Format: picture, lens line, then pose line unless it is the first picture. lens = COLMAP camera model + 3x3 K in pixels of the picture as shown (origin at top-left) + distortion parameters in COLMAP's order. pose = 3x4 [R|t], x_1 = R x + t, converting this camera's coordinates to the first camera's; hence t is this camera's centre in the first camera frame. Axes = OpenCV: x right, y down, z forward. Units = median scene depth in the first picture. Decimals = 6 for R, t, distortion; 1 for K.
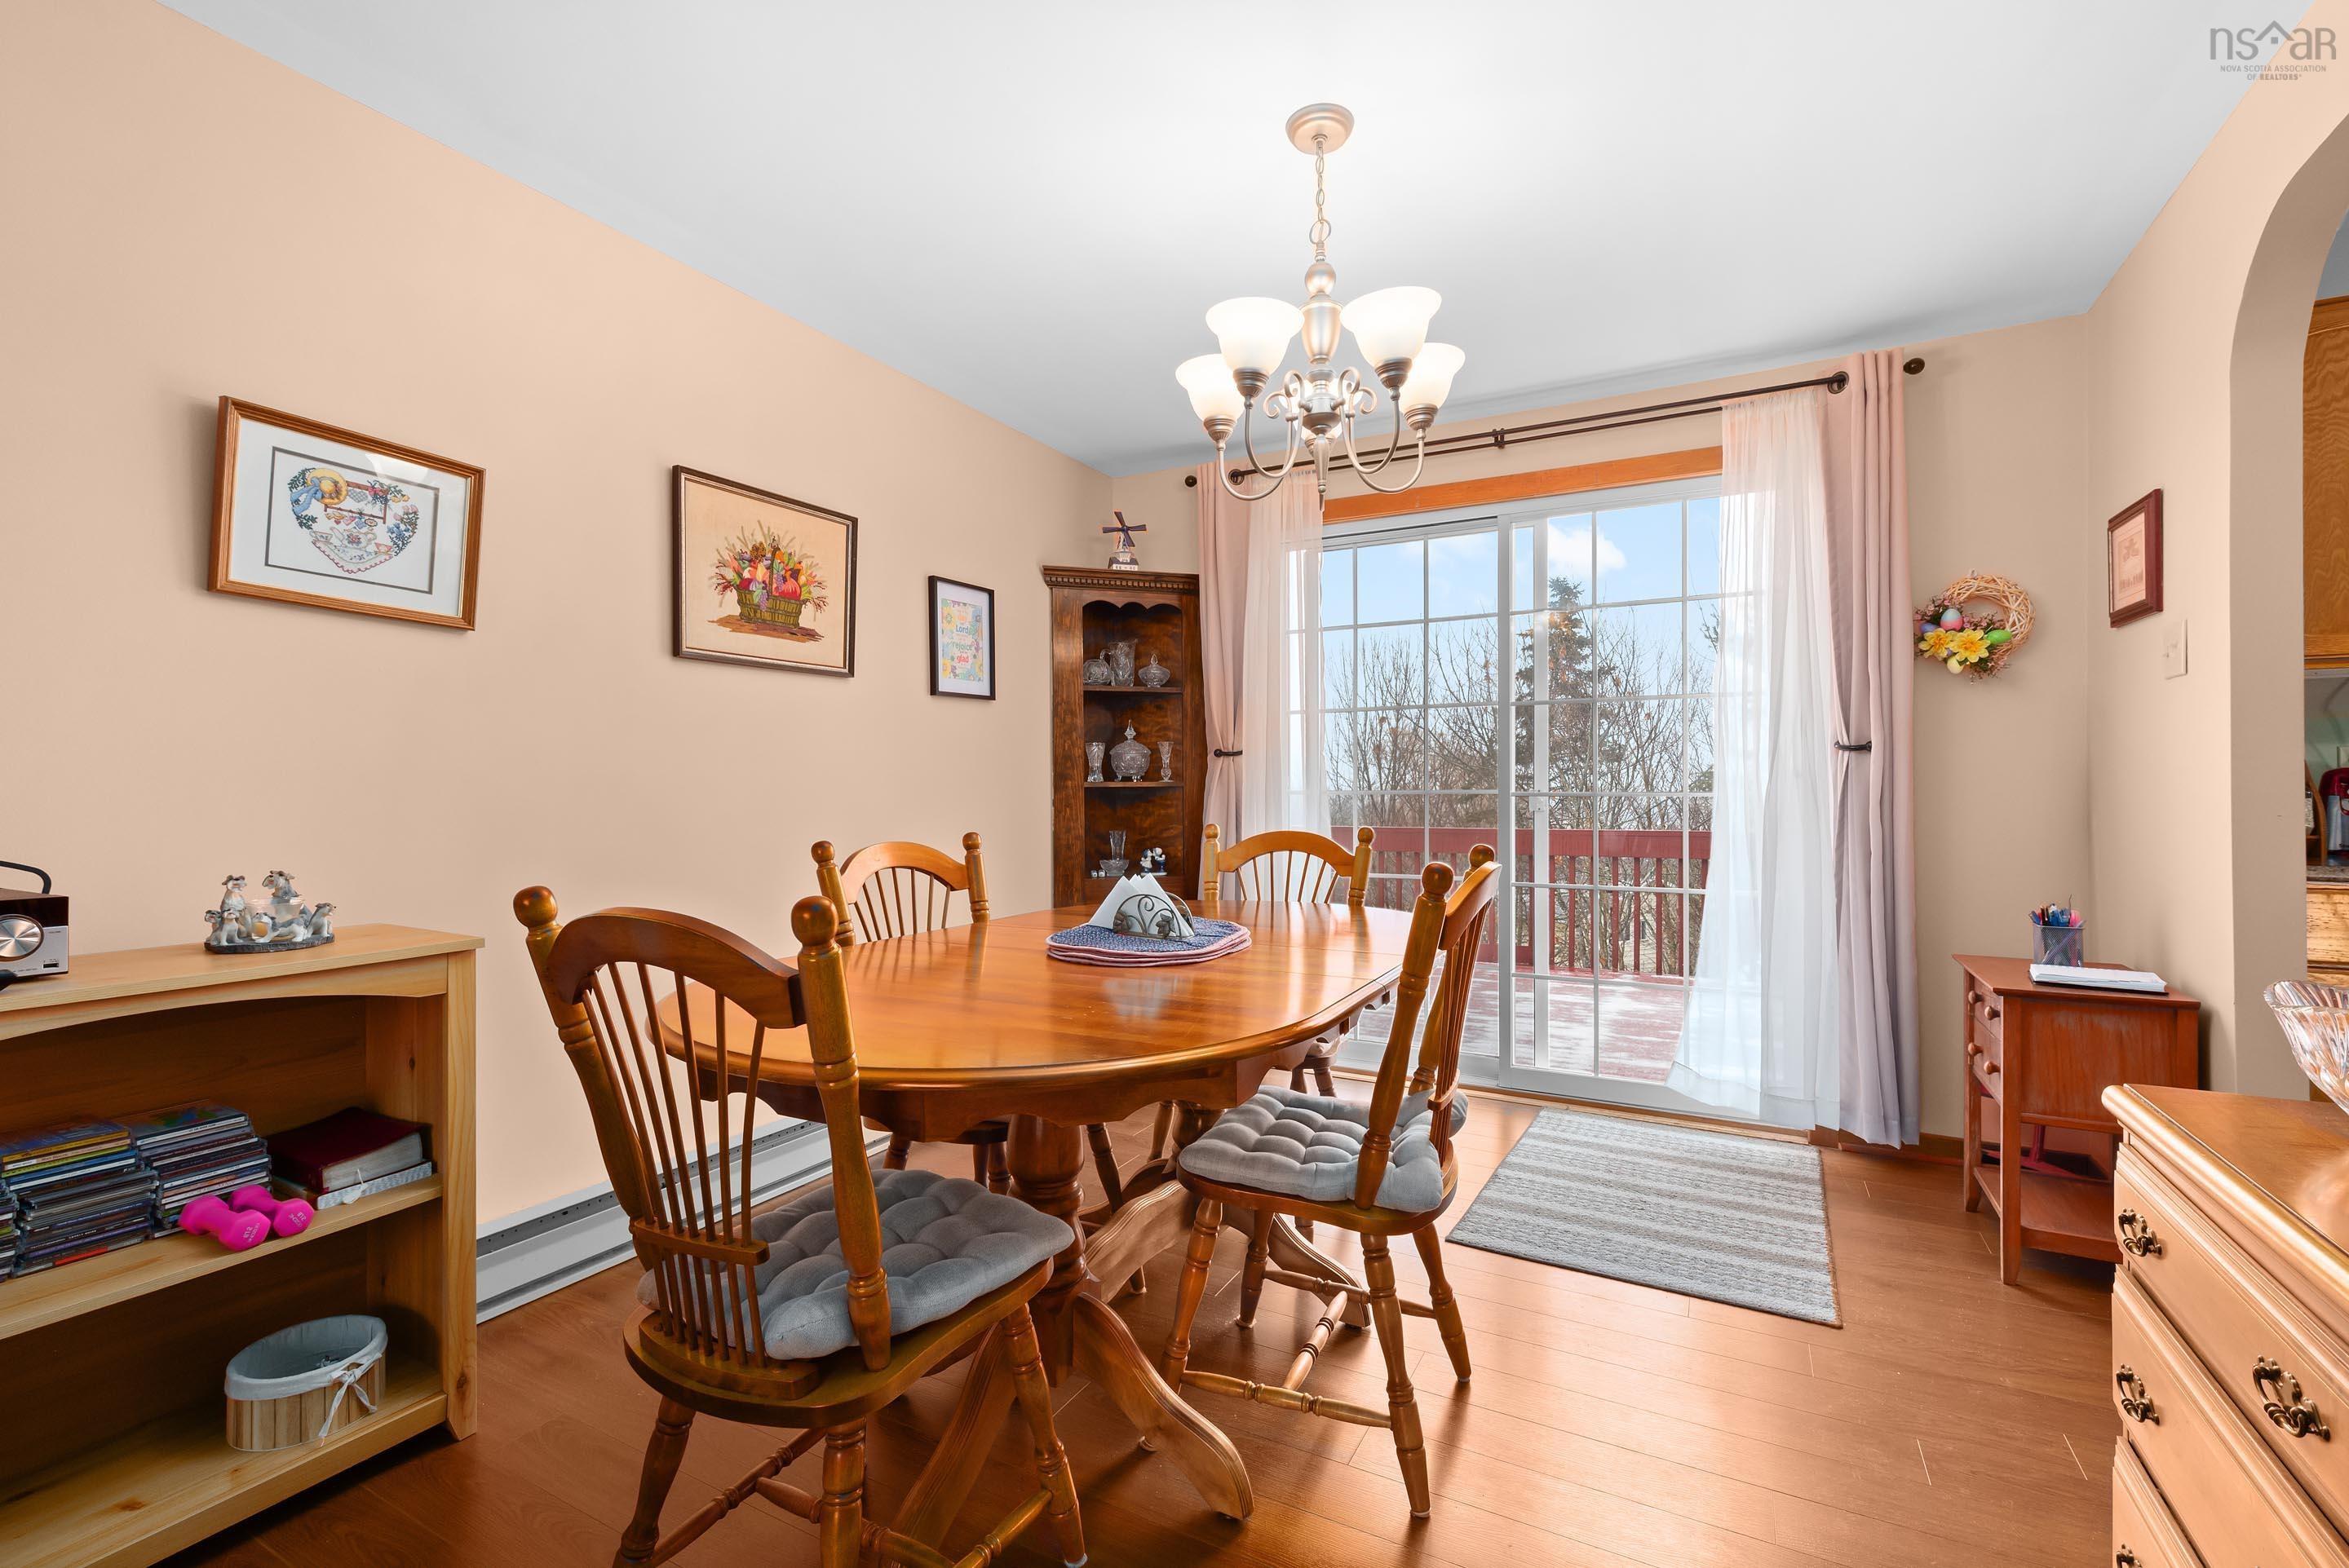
lens RADIAL K [[1033.0, 0, 1177.0], [0, 1033.0, 797.7], [0, 0, 1]] dist [0.001265, -0.000086]
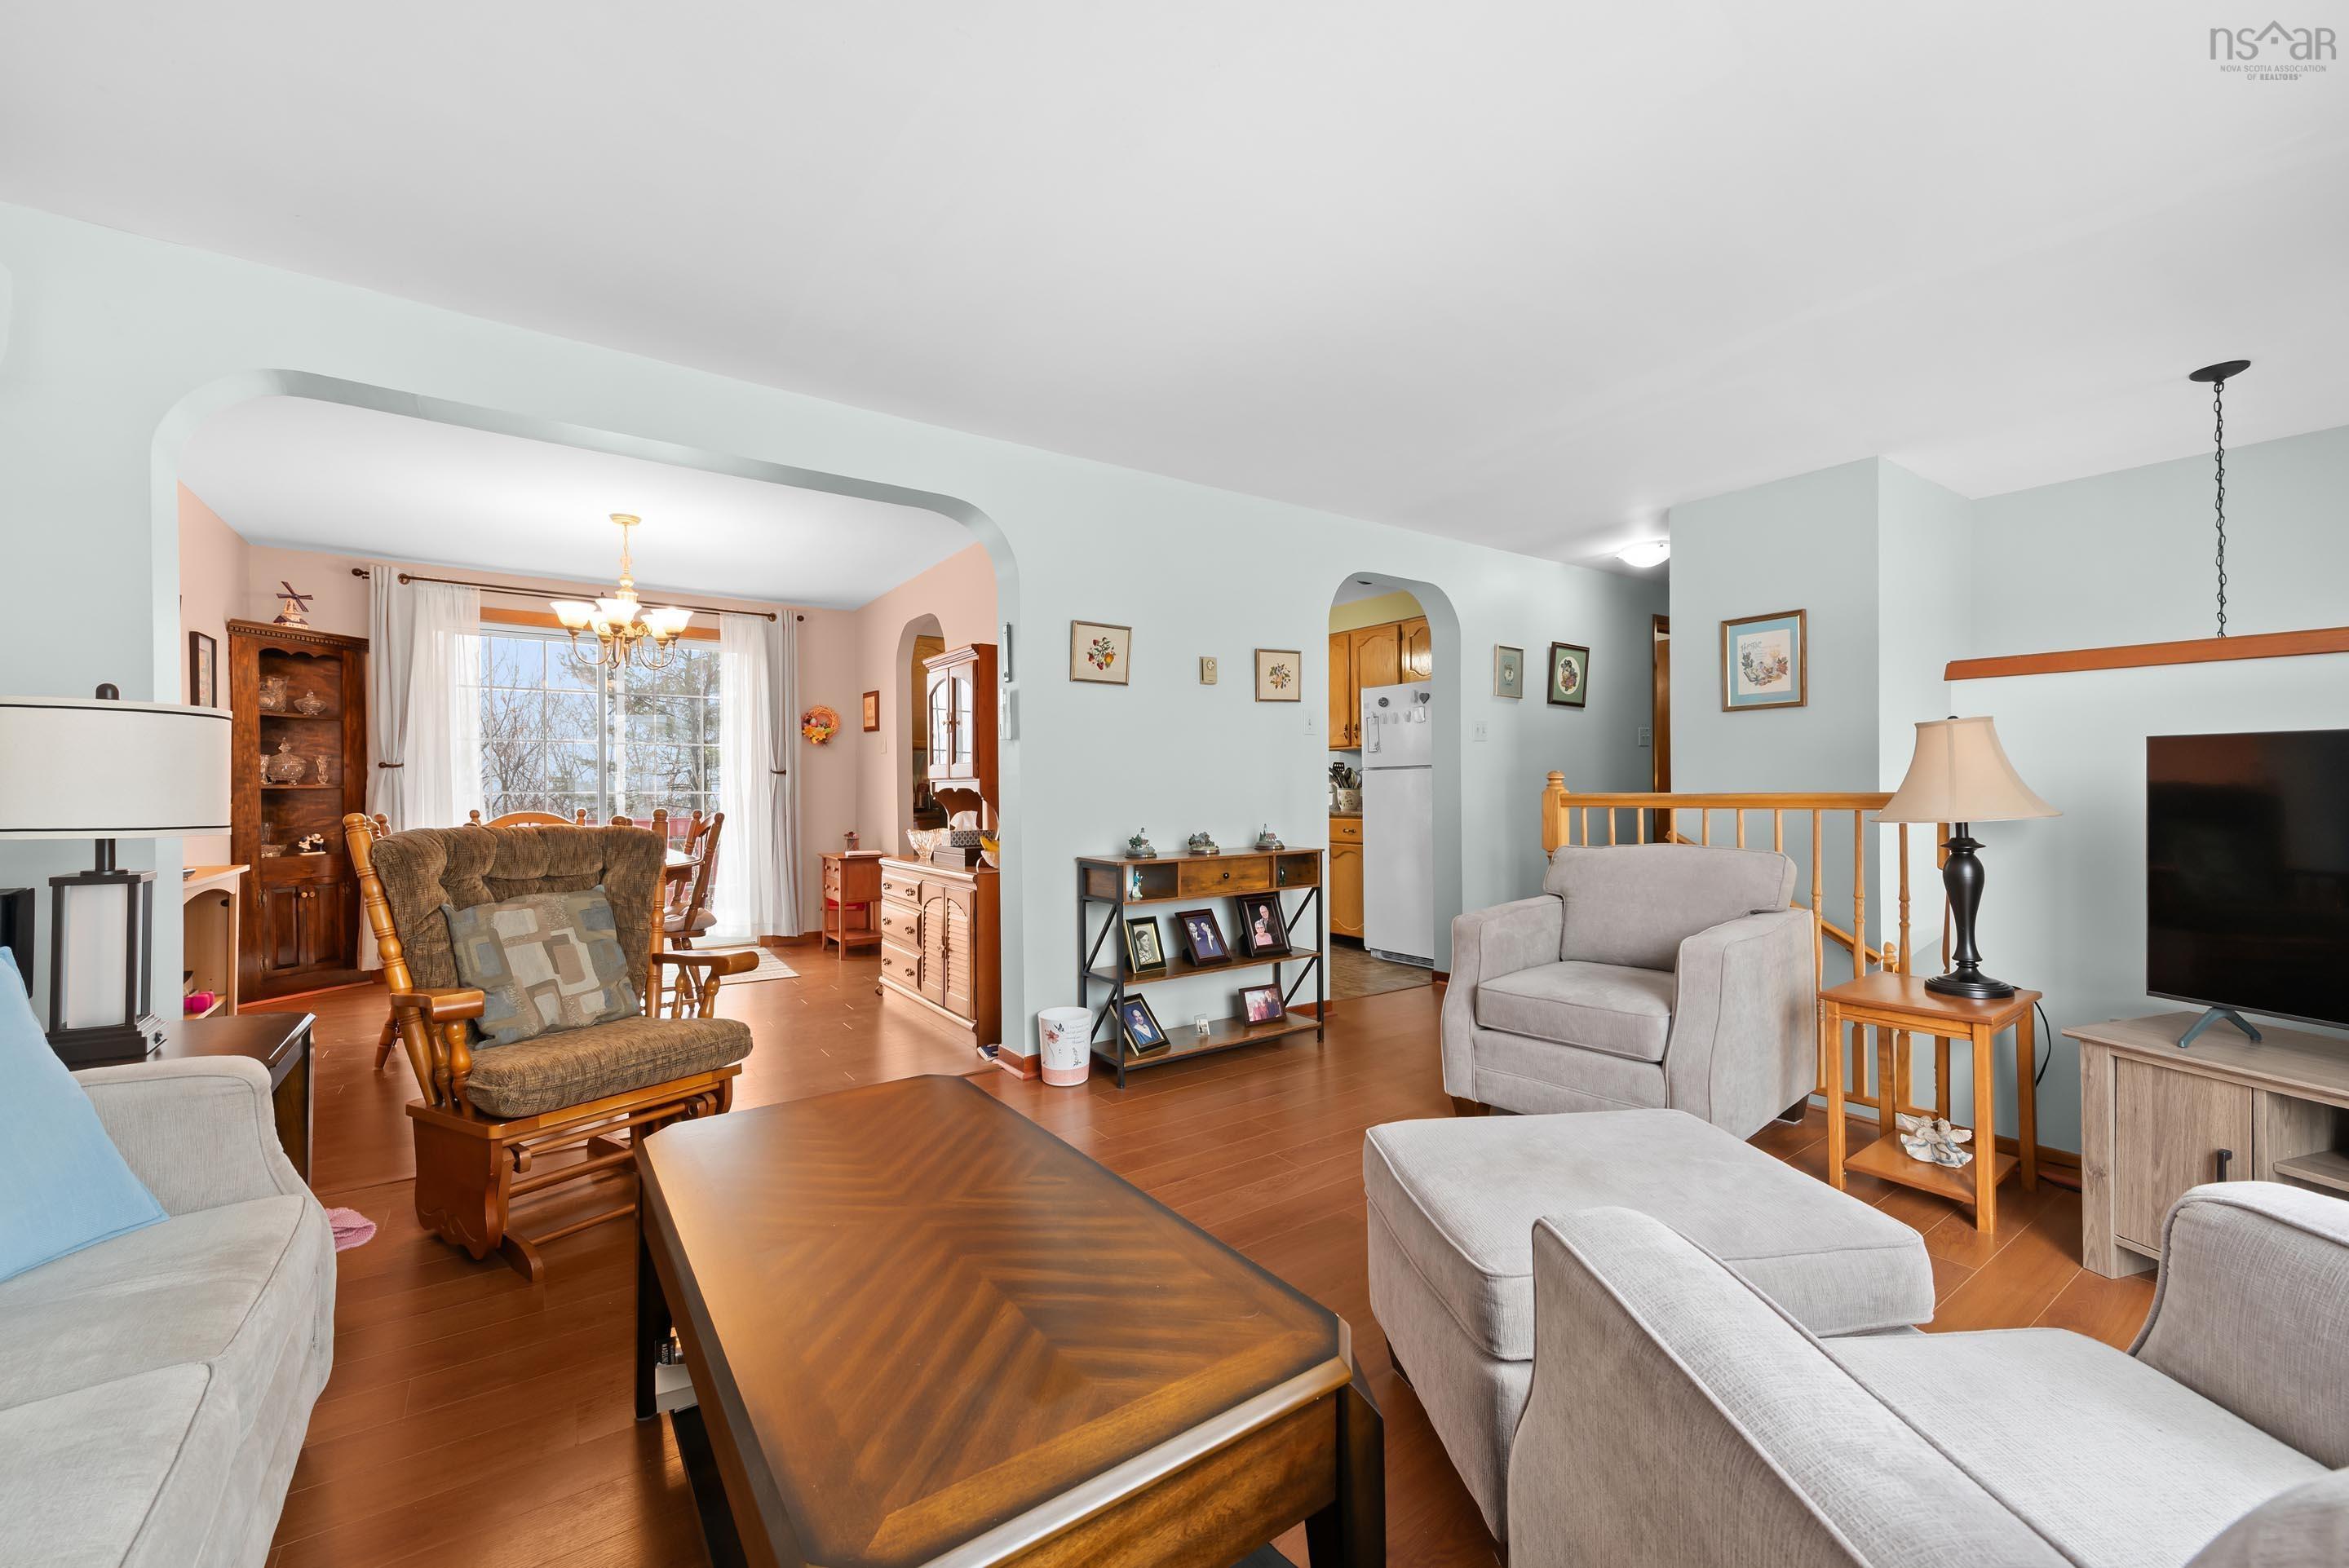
lens RADIAL K [[927.5, 0, 1174.5], [0, 927.5, 784.0], [0, 0, 1]] dist [-0.001631, -0.000246]
pose [[0.457236, 0.006271, 0.889323, -0.805738], [0.008887, 0.999893, -0.011619, 0.010842], [-0.889301, 0.013216, 0.457131, -0.762288]]
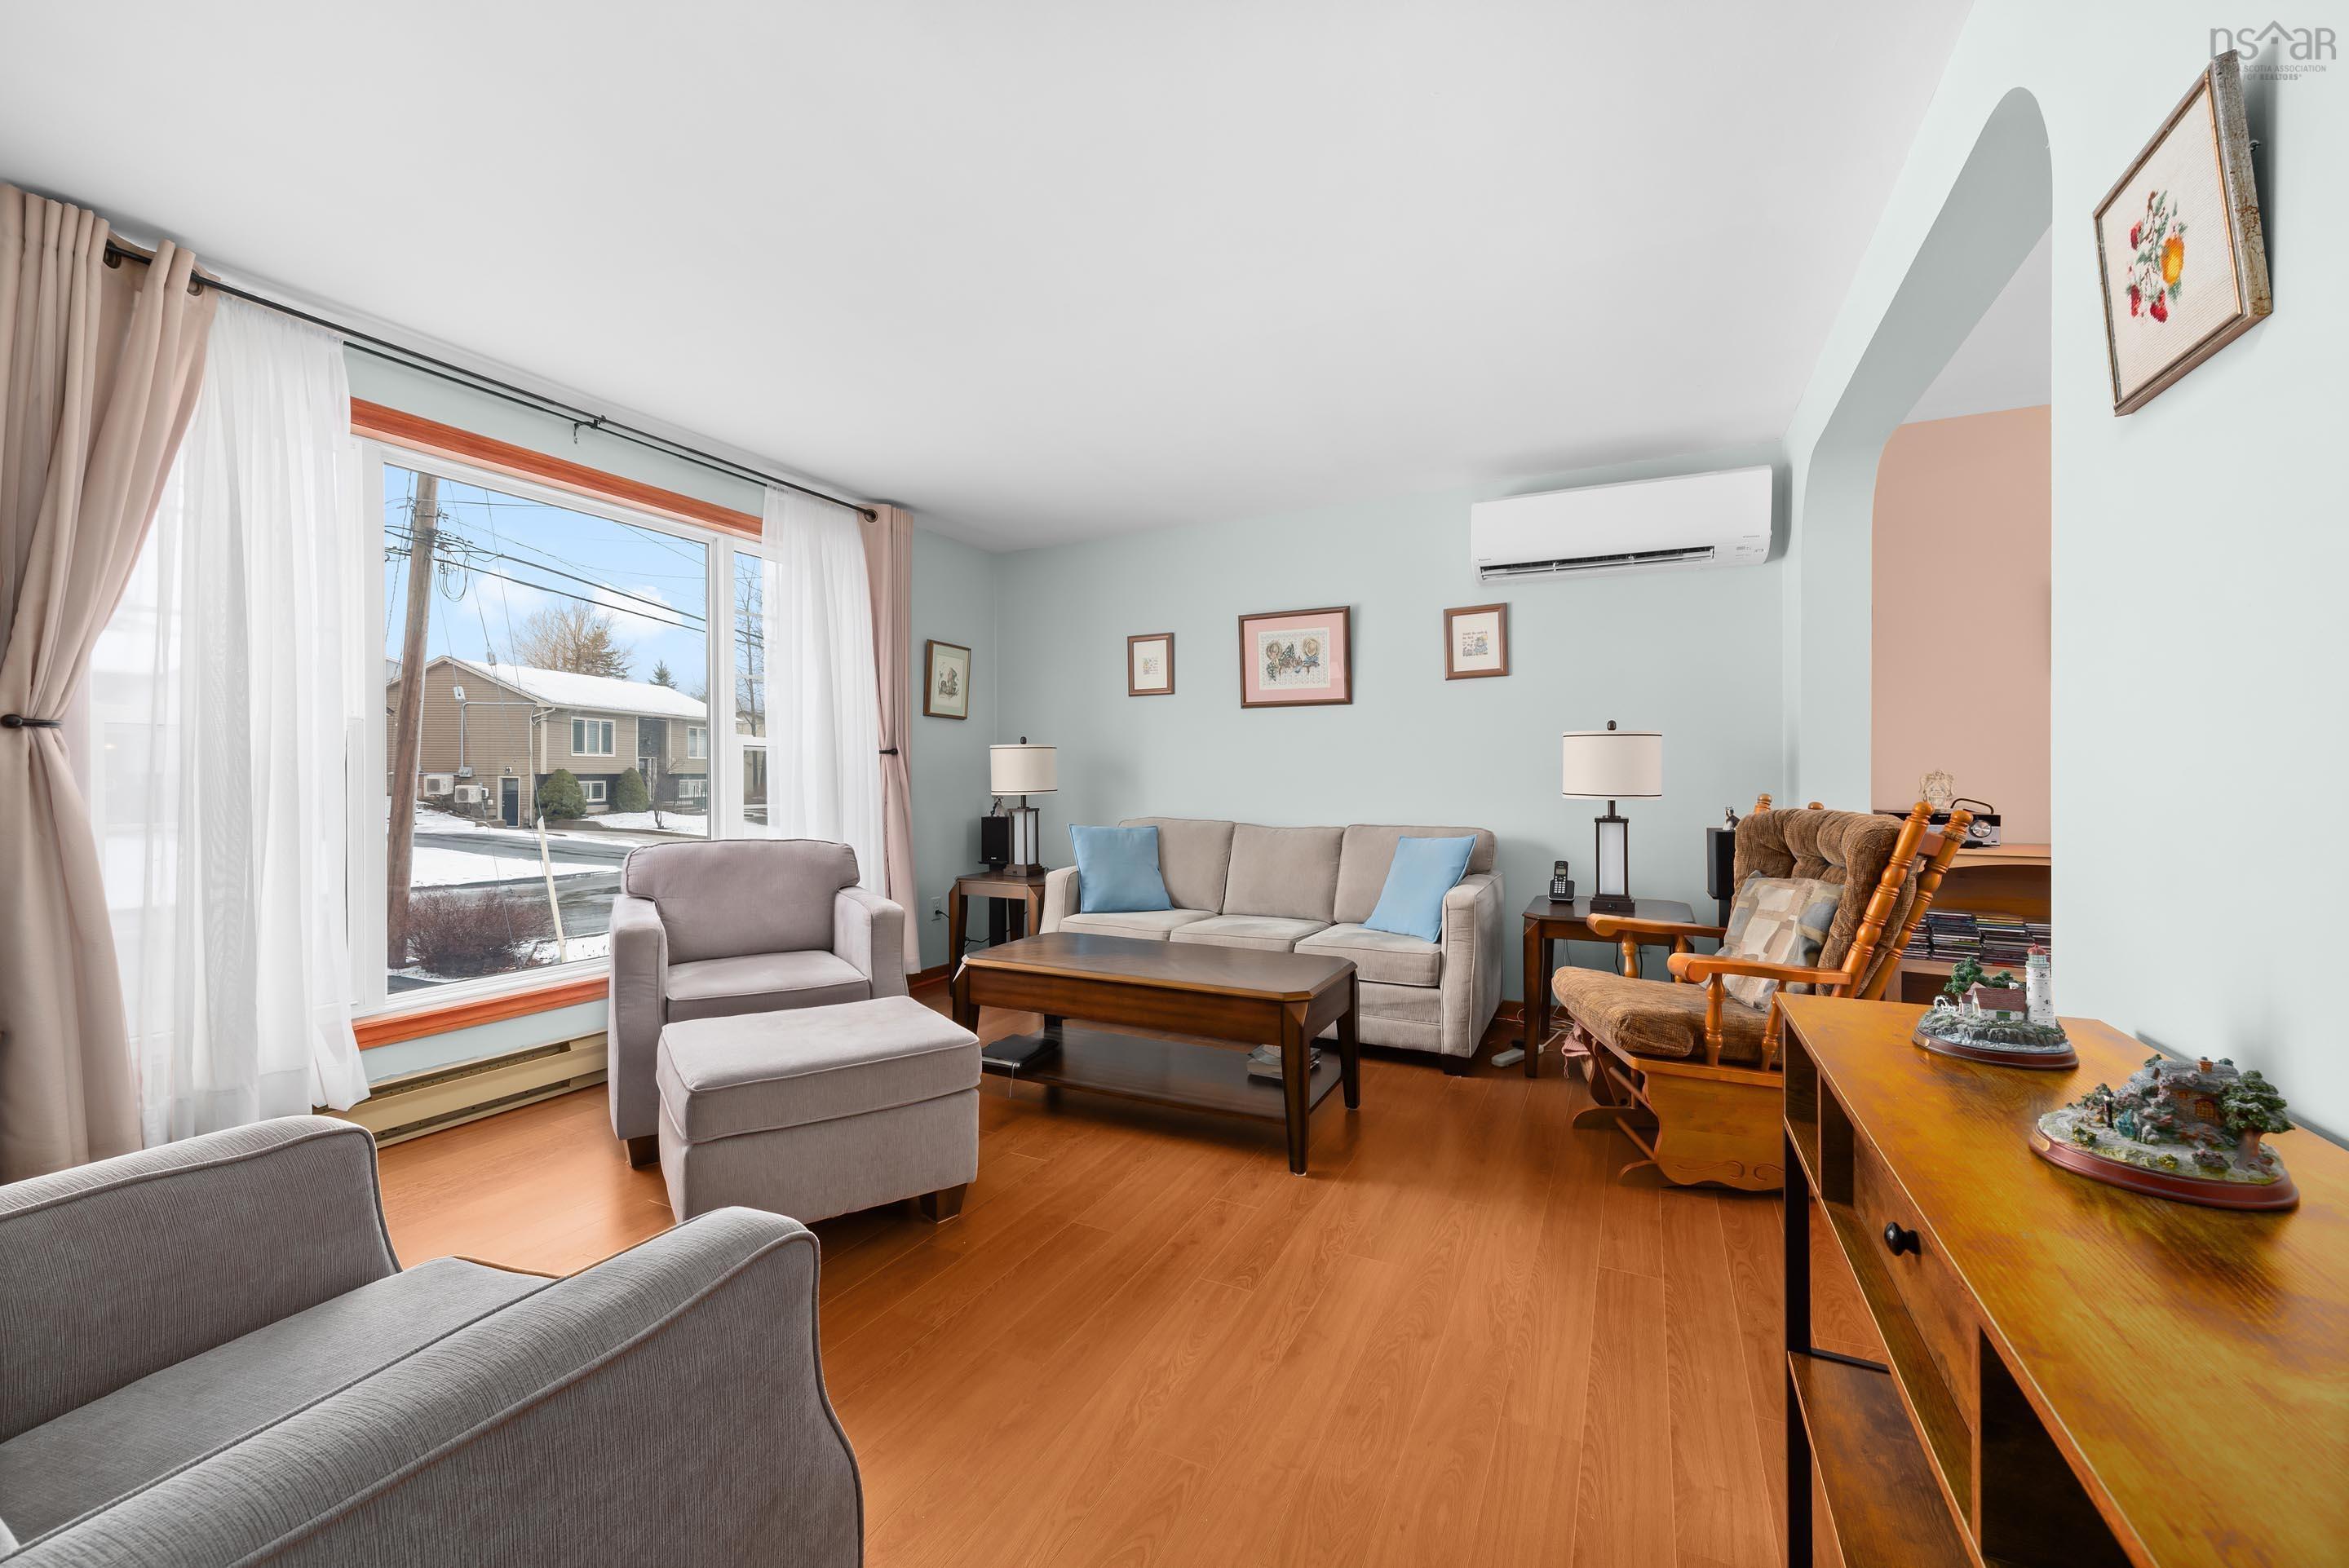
lens RADIAL K [[910.6, 0, 1172.9], [0, 910.6, 769.2], [0, 0, 1]] dist [0.002155, -0.000198]
pose [[0.019817, 0.000041, -0.999804, 0.481597], [-0.005777, 0.999983, -0.000074, -0.001973], [0.999787, 0.005778, 0.019817, -0.469488]]
